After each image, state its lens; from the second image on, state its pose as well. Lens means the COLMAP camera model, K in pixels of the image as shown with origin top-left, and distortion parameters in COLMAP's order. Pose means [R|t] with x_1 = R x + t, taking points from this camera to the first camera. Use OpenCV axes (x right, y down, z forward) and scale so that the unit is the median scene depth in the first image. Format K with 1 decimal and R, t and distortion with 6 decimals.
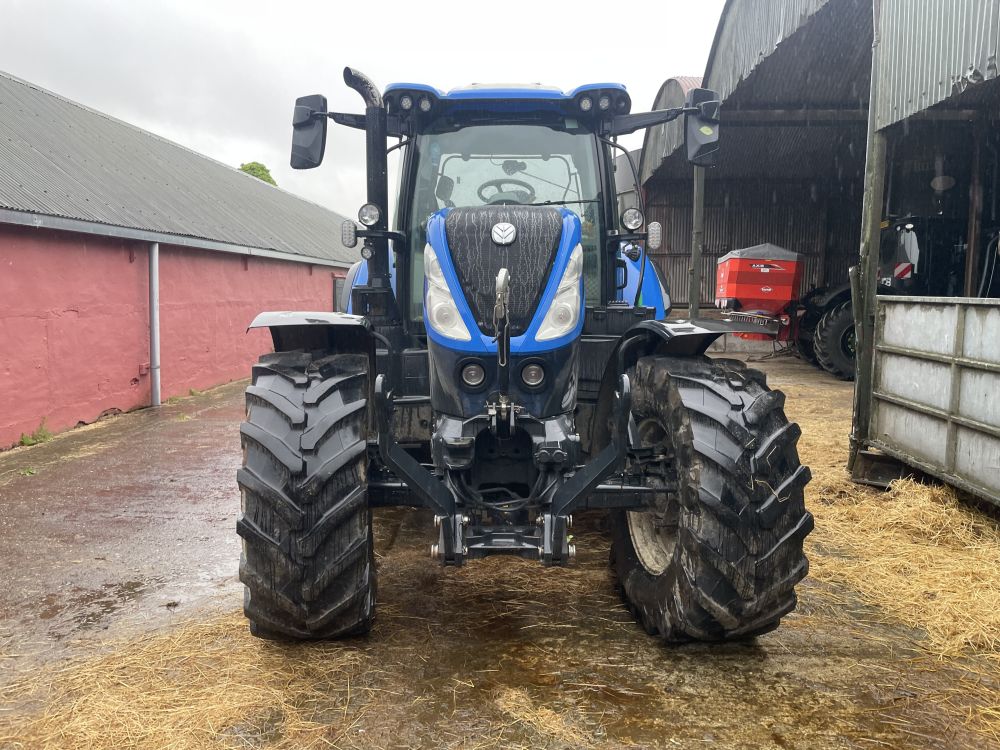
lens RADIAL K [[750.7, 0, 500.9], [0, 750.7, 374.2], [0, 0, 1]] dist [0.073327, -0.083445]
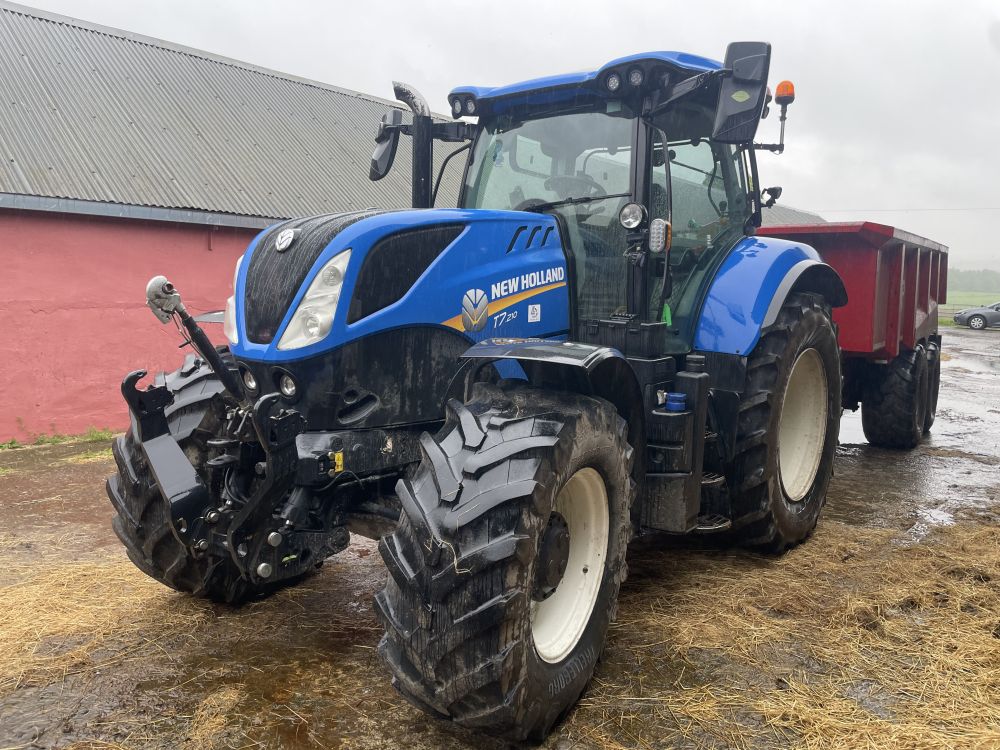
lens RADIAL K [[750.7, 0, 498.2], [0, 750.7, 370.0], [0, 0, 1]] dist [0.073327, -0.083445]
pose [[0.793726, 0.088750, -0.601767, 0.570784], [-0.092196, 0.995422, 0.025201, -0.044056], [0.601248, 0.035478, 0.798274, 0.255539]]
